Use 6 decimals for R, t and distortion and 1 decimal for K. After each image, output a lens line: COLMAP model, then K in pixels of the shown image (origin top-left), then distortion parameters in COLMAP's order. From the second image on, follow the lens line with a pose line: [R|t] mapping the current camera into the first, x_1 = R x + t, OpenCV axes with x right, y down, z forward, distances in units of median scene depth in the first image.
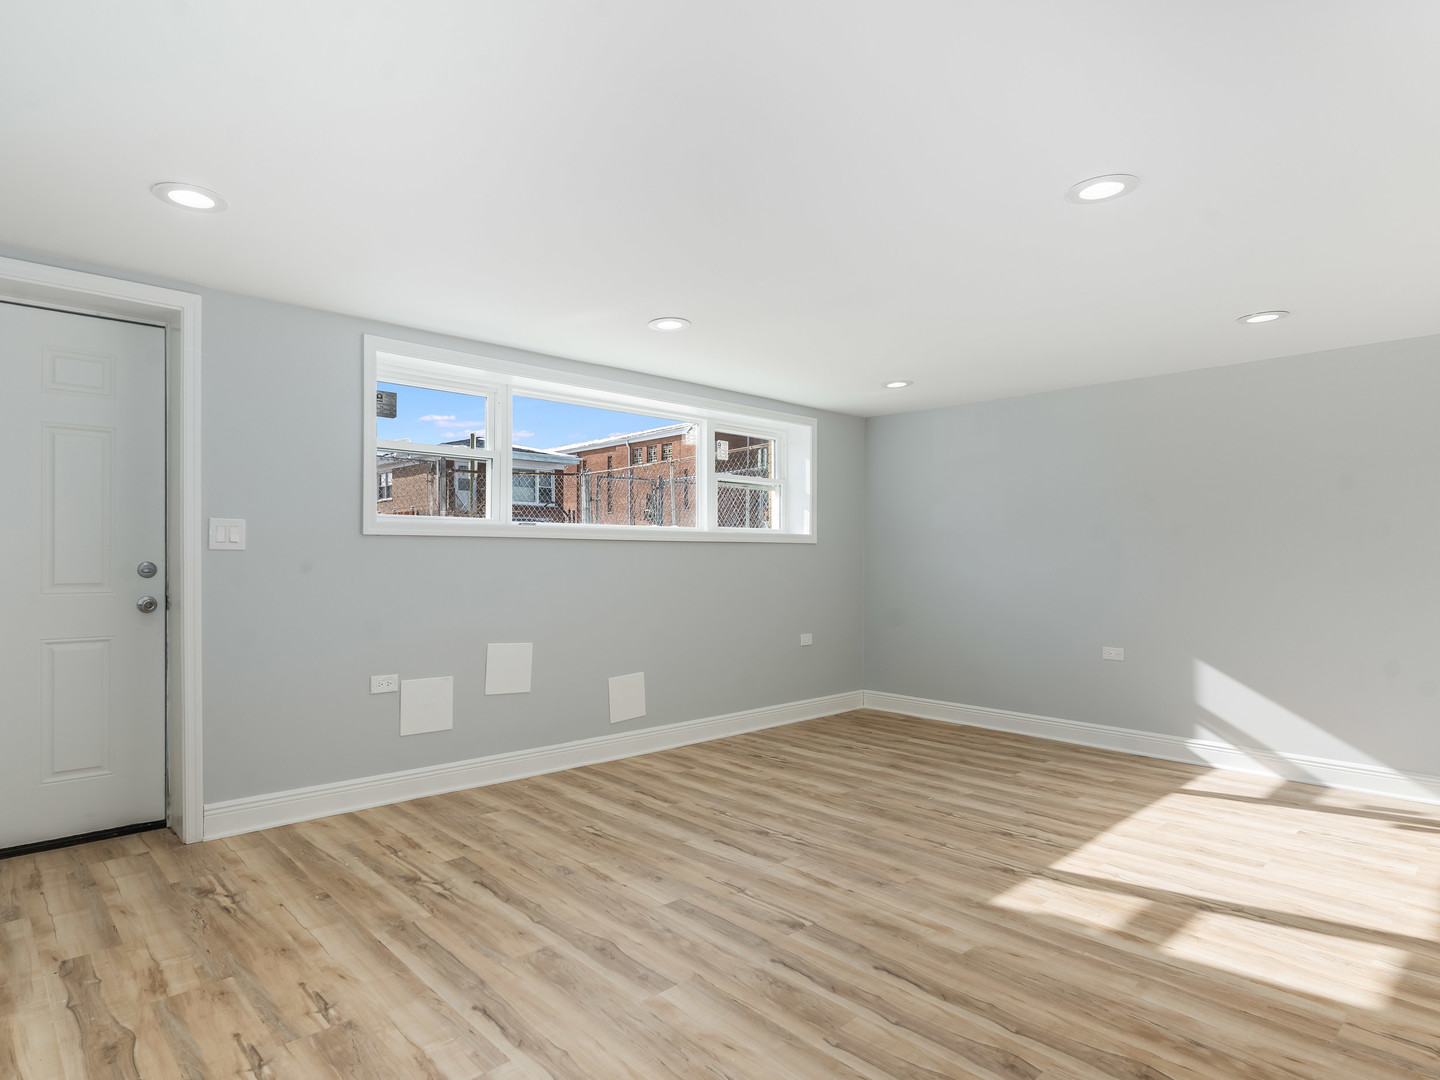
lens RADIAL K [[801.7, 0, 715.0], [0, 801.7, 553.0], [0, 0, 1]] dist [0.004329, -0.001010]
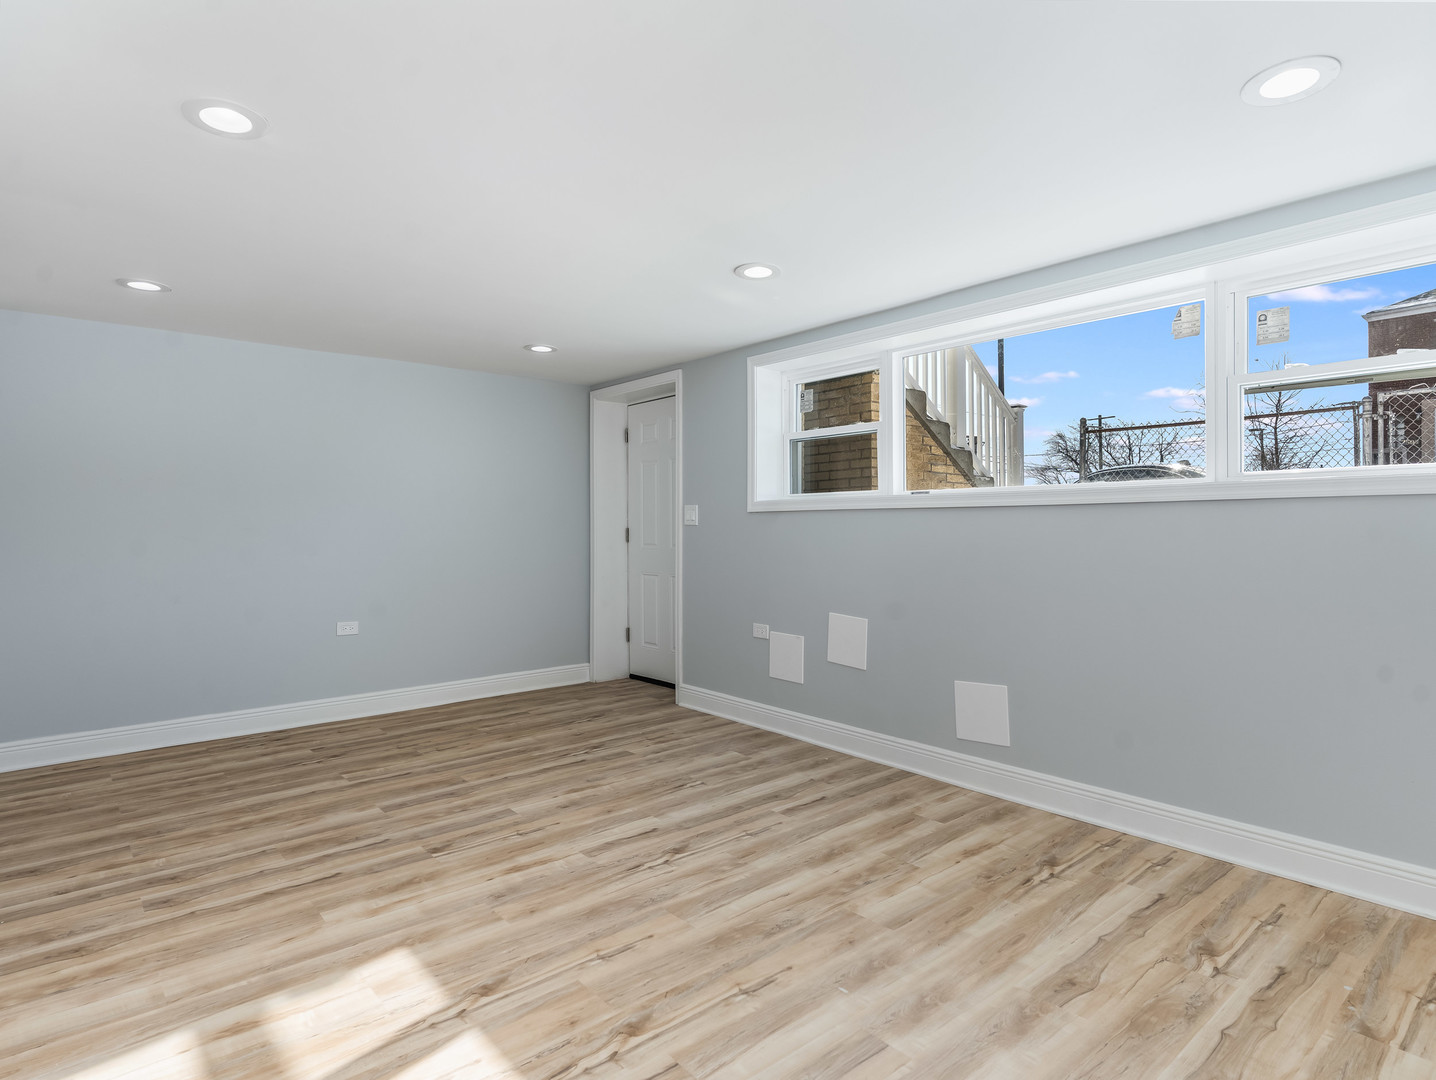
lens RADIAL K [[799.4, 0, 718.2], [0, 799.4, 526.2], [0, 0, 1]] dist [0.004329, -0.001010]
pose [[-0.051904, -0.005451, -0.998637, 0.849409], [0.009397, 0.999938, -0.005946, 0.006152], [0.998608, -0.009693, -0.051849, 1.013869]]
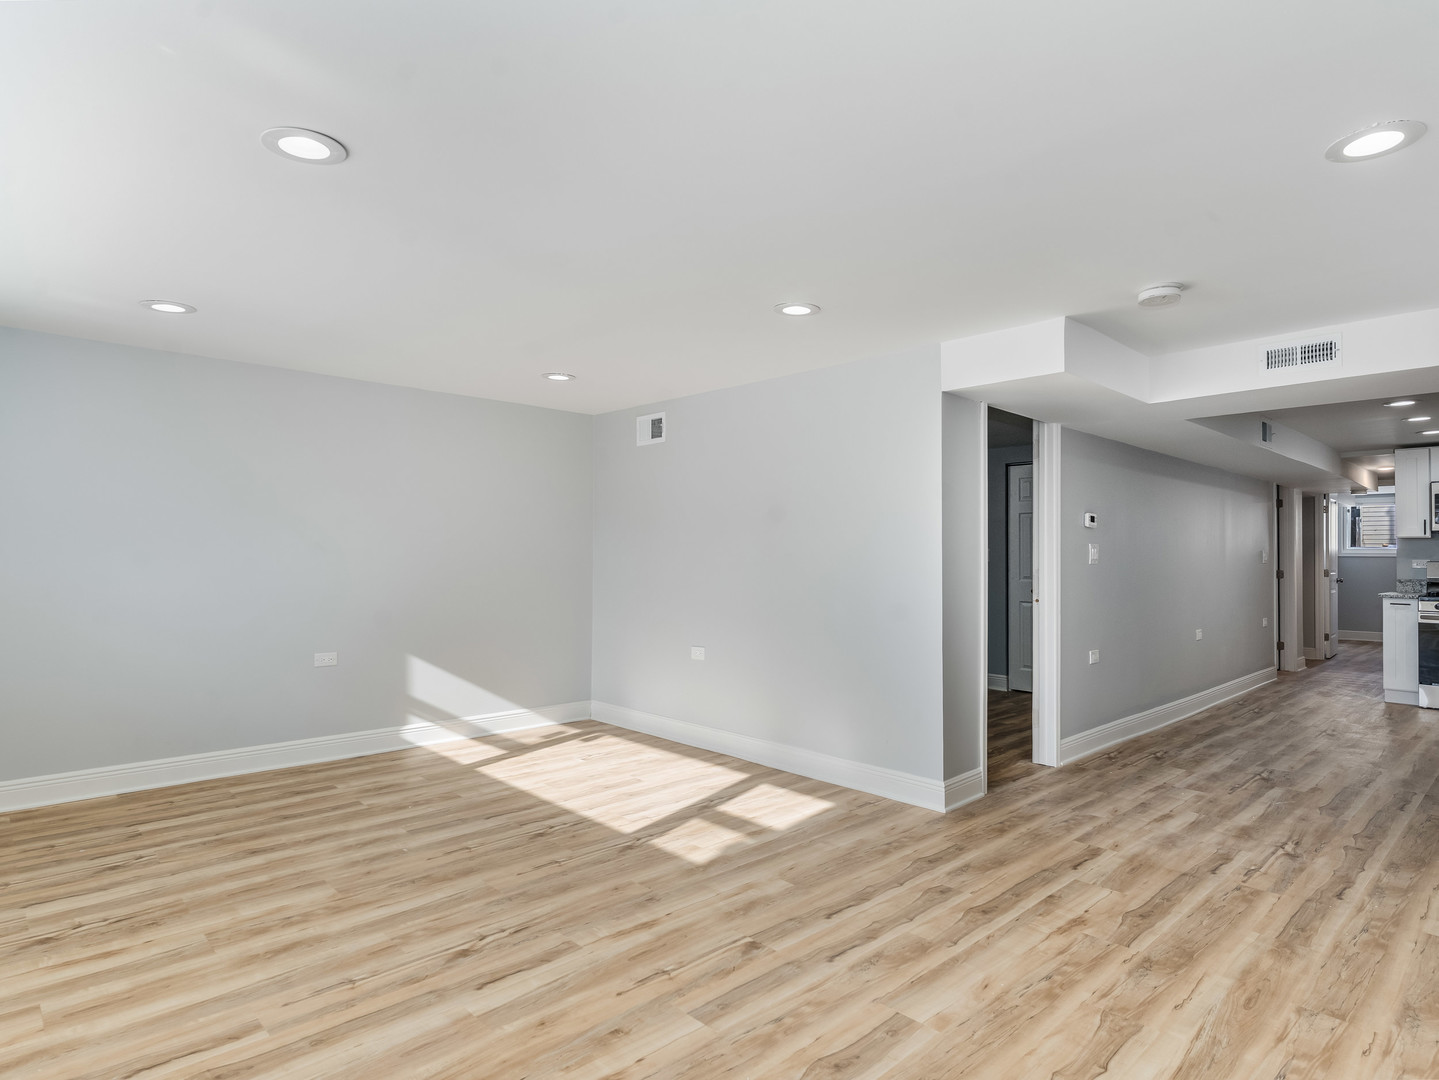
lens RADIAL K [[801.1, 0, 710.0], [0, 801.1, 546.1], [0, 0, 1]] dist [0.004329, -0.001010]
pose [[0.014707, 0.009464, 0.999847, -0.605106], [-0.012300, 0.999881, -0.009284, -0.007461], [-0.999816, -0.012162, 0.014822, 0.720447]]
